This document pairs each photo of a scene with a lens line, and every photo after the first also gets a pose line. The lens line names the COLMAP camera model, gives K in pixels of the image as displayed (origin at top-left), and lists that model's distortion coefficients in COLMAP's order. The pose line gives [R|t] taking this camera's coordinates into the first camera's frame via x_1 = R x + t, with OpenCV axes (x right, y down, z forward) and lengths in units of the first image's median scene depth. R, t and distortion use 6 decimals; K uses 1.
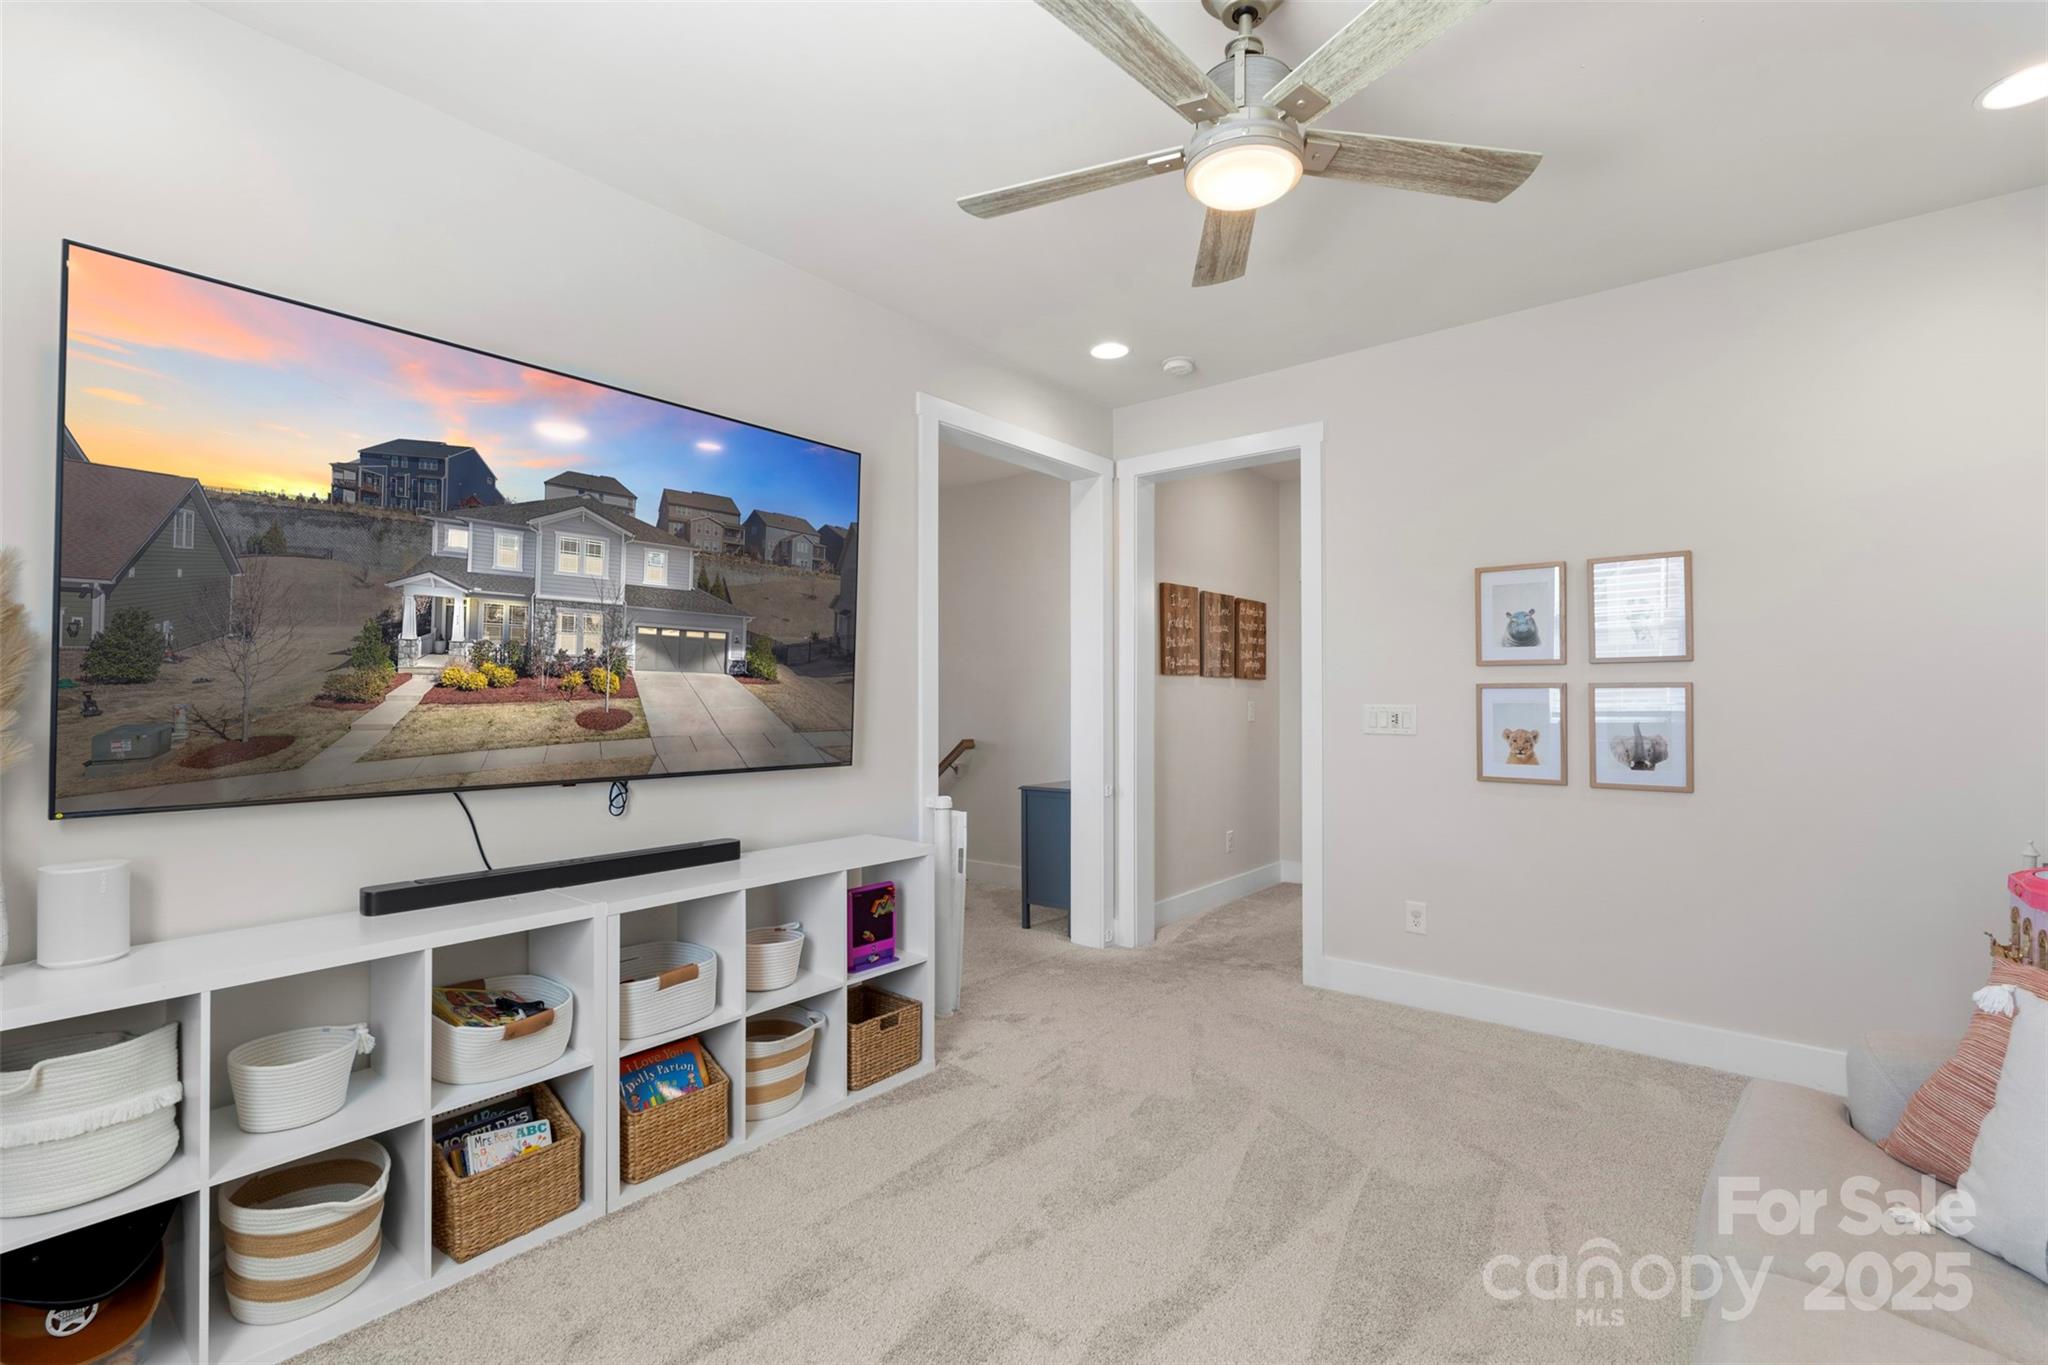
lens RADIAL K [[899.6, 0, 1070.7], [0, 899.6, 712.2], [0, 0, 1]] dist [-0.002648, -0.002019]
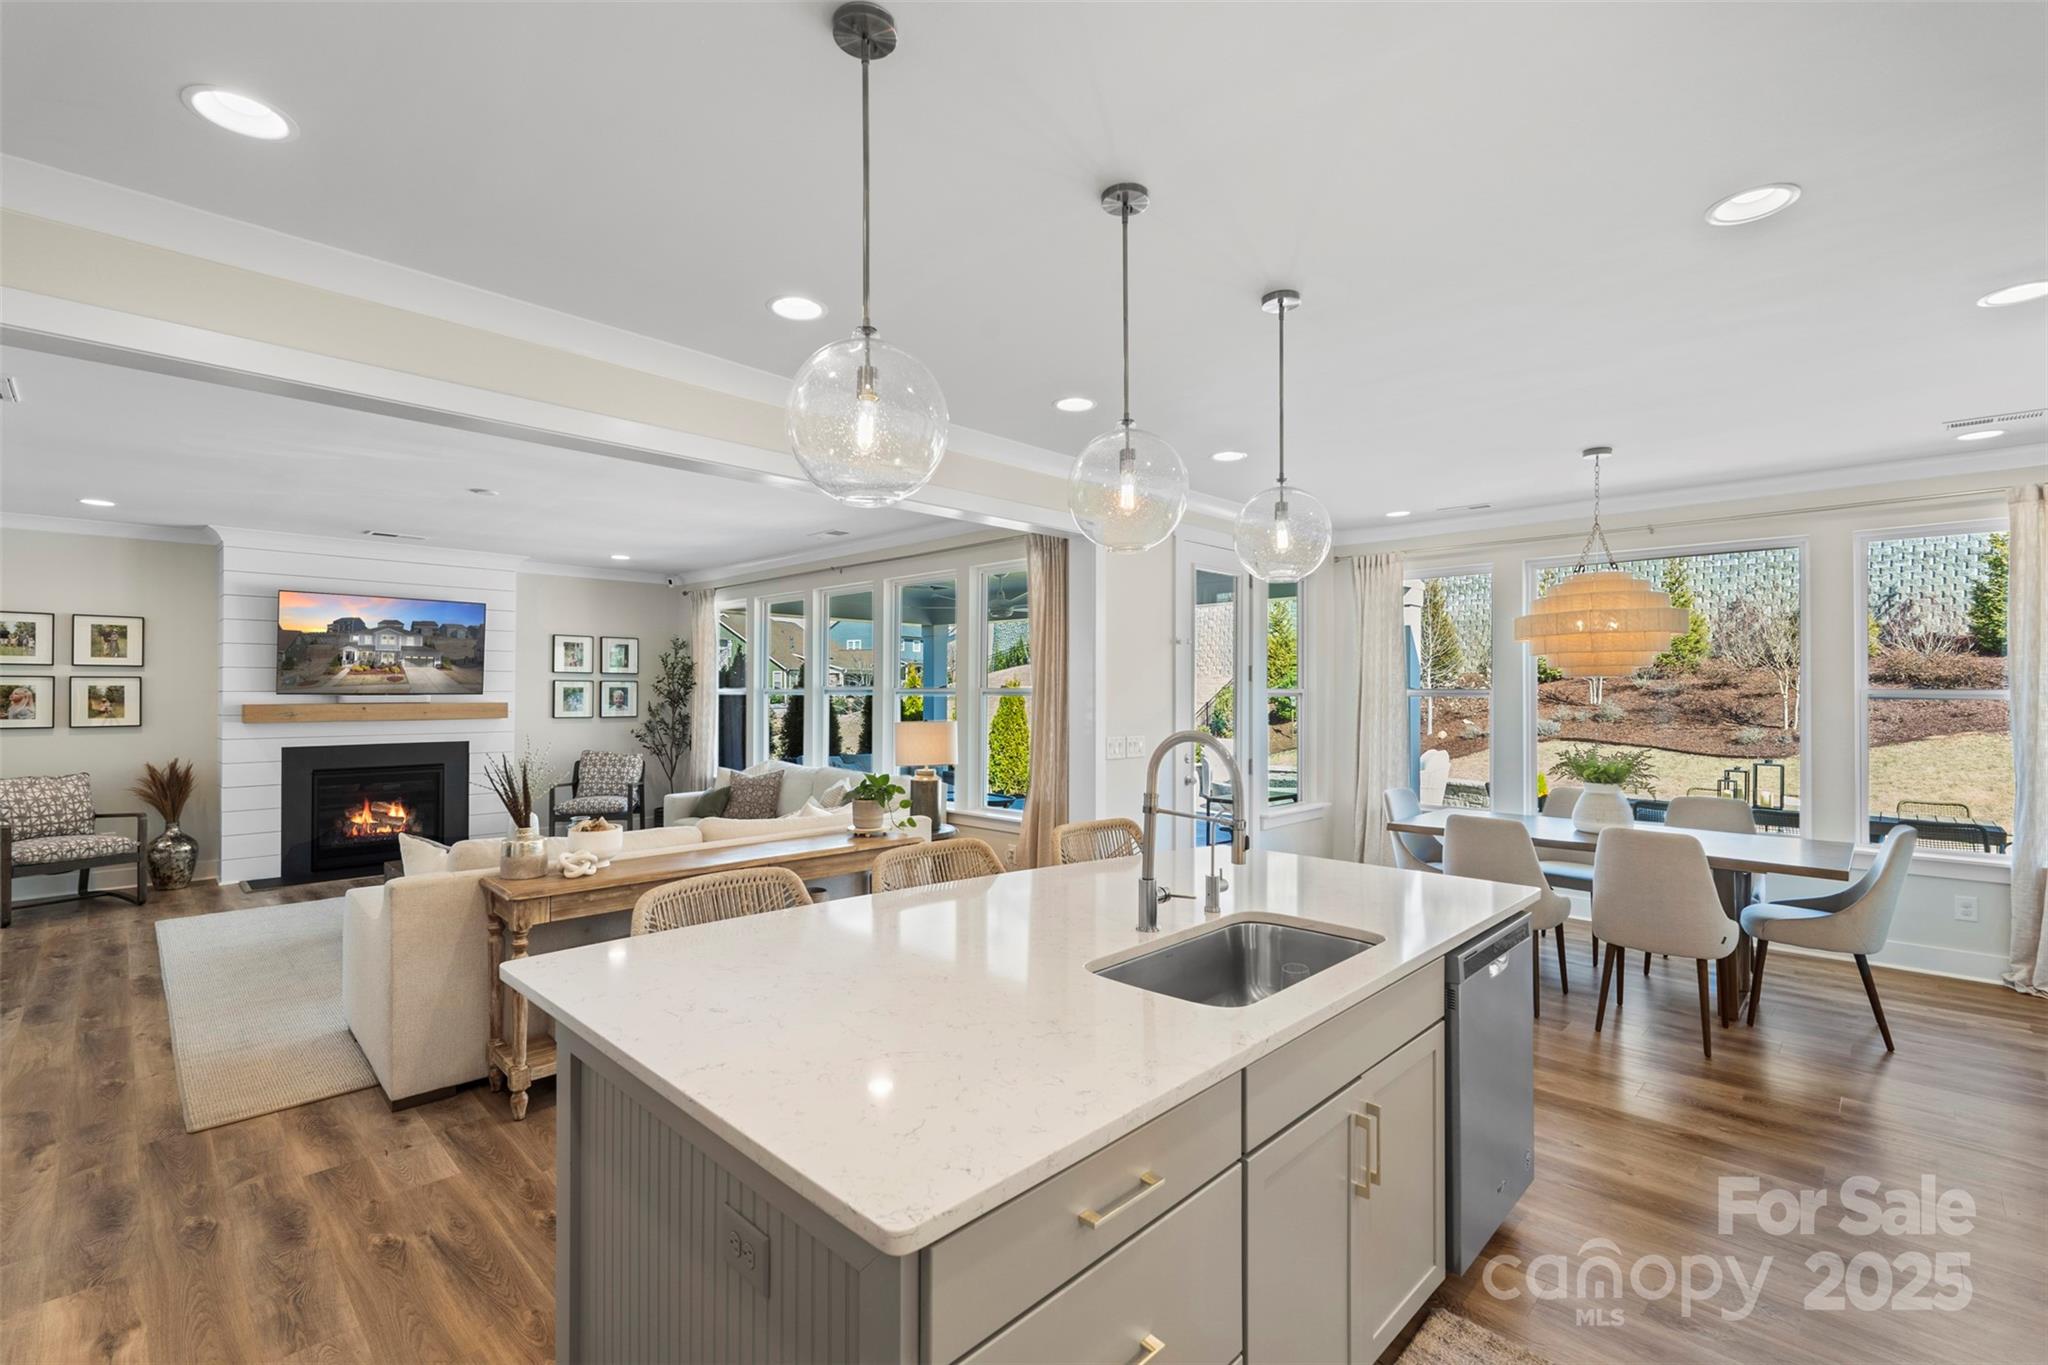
lens RADIAL K [[899.6, 0, 1029.6], [0, 899.6, 681.9], [0, 0, 1]] dist [-0.002648, -0.002019]
pose [[0.996246, 0.005838, -0.086366, 2.641909], [-0.007054, 0.999880, -0.013783, 0.049838], [0.086275, 0.014341, 0.996168, -2.730523]]
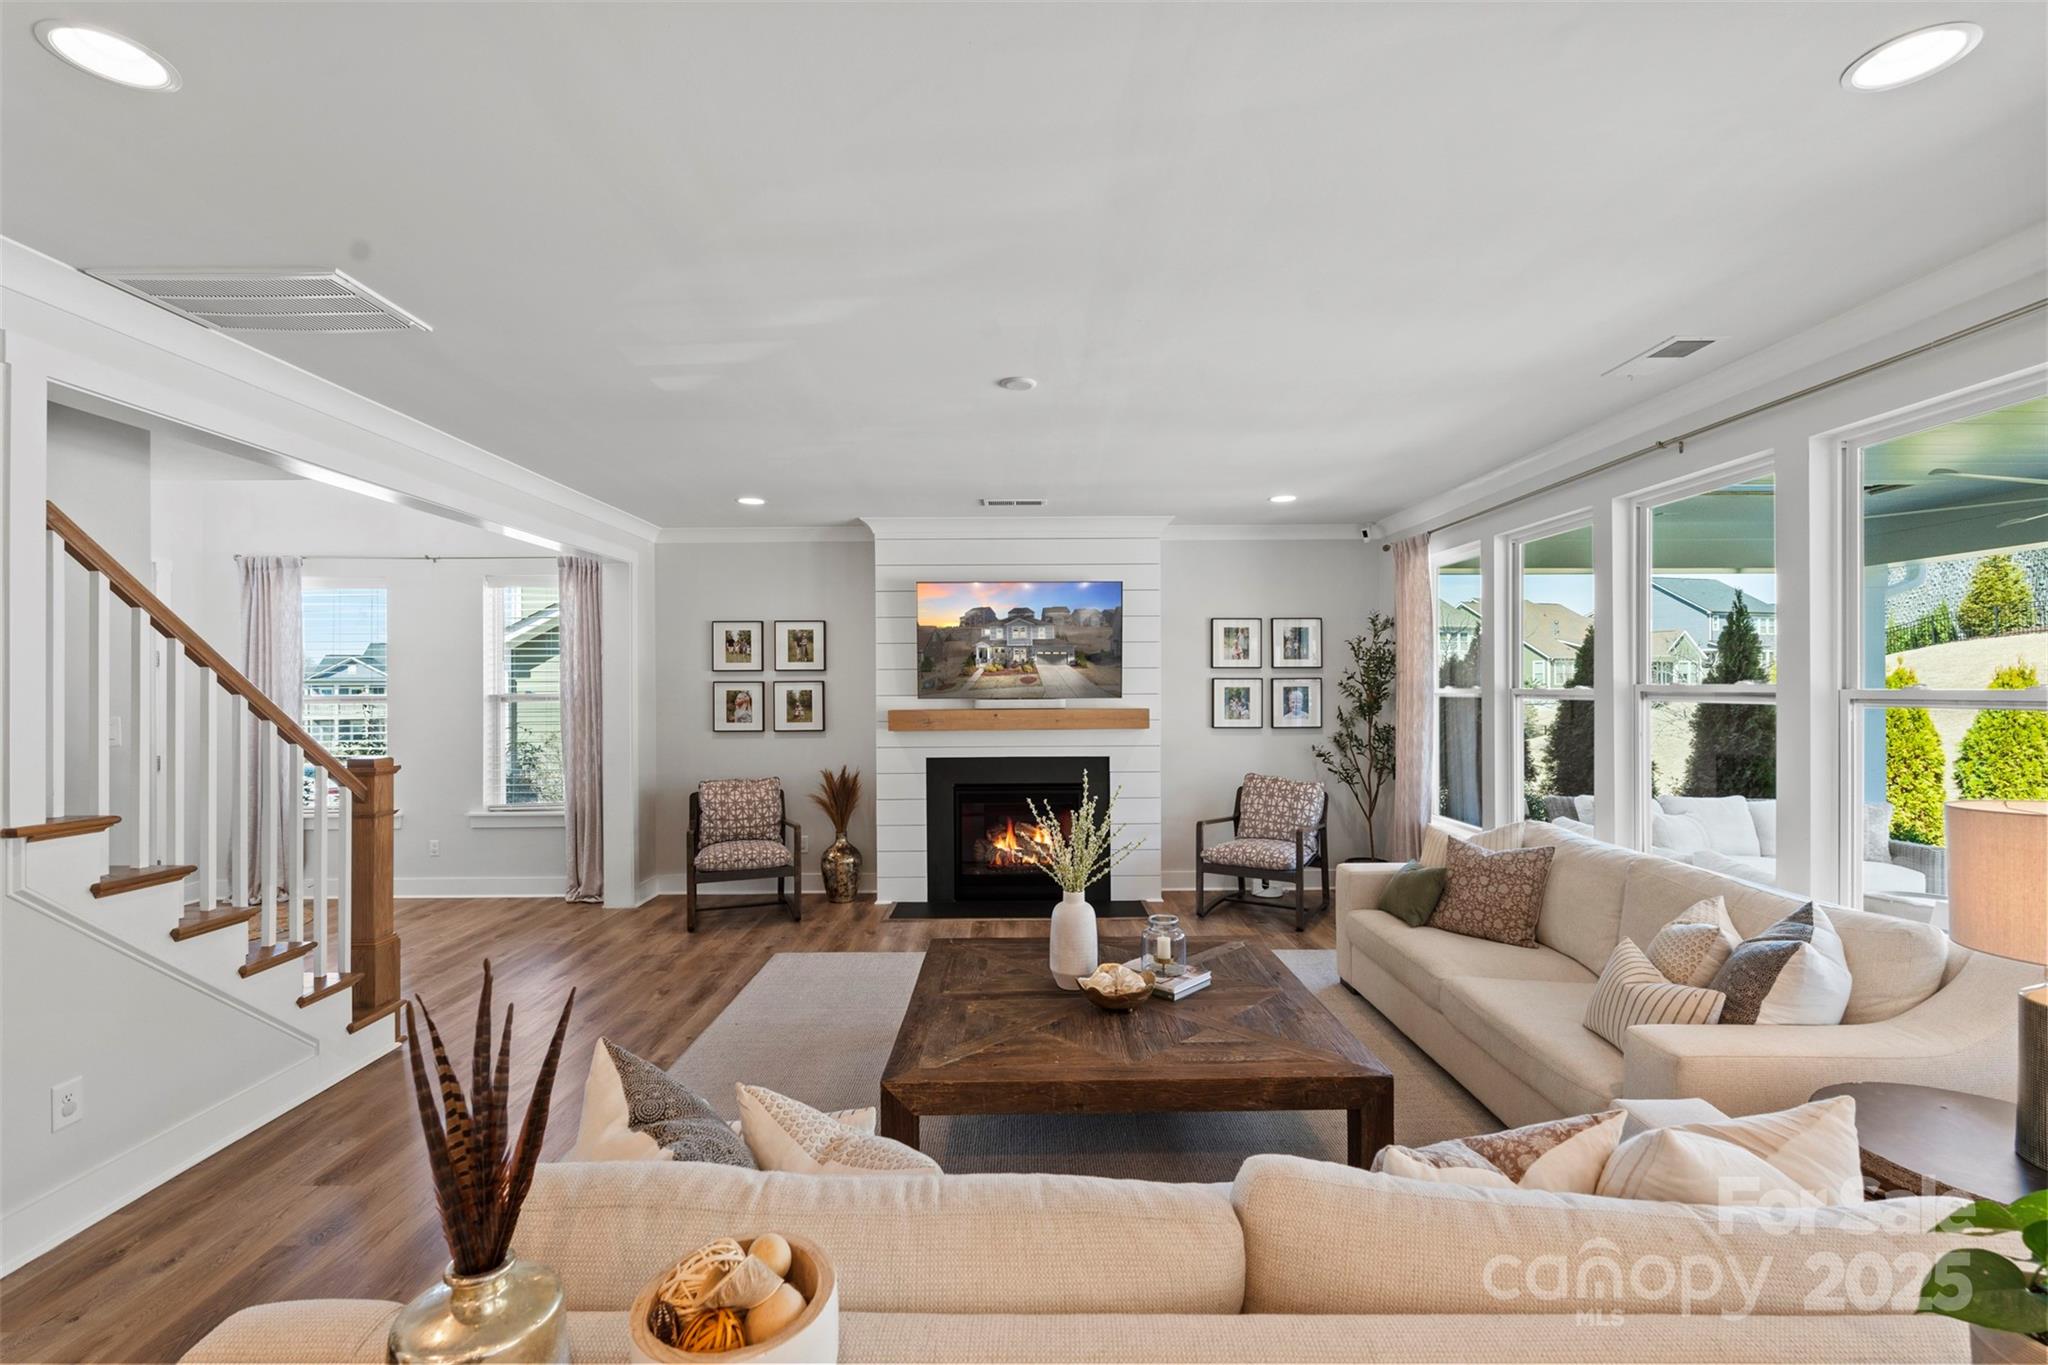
lens RADIAL K [[899.6, 0, 1032.3], [0, 899.6, 681.9], [0, 0, 1]] dist [-0.002648, -0.002019]
pose [[0.640316, -0.001714, -0.768110, 2.034961], [-0.000192, 0.999997, -0.002391, 0.017474], [0.768112, 0.001678, 0.640314, -1.090095]]
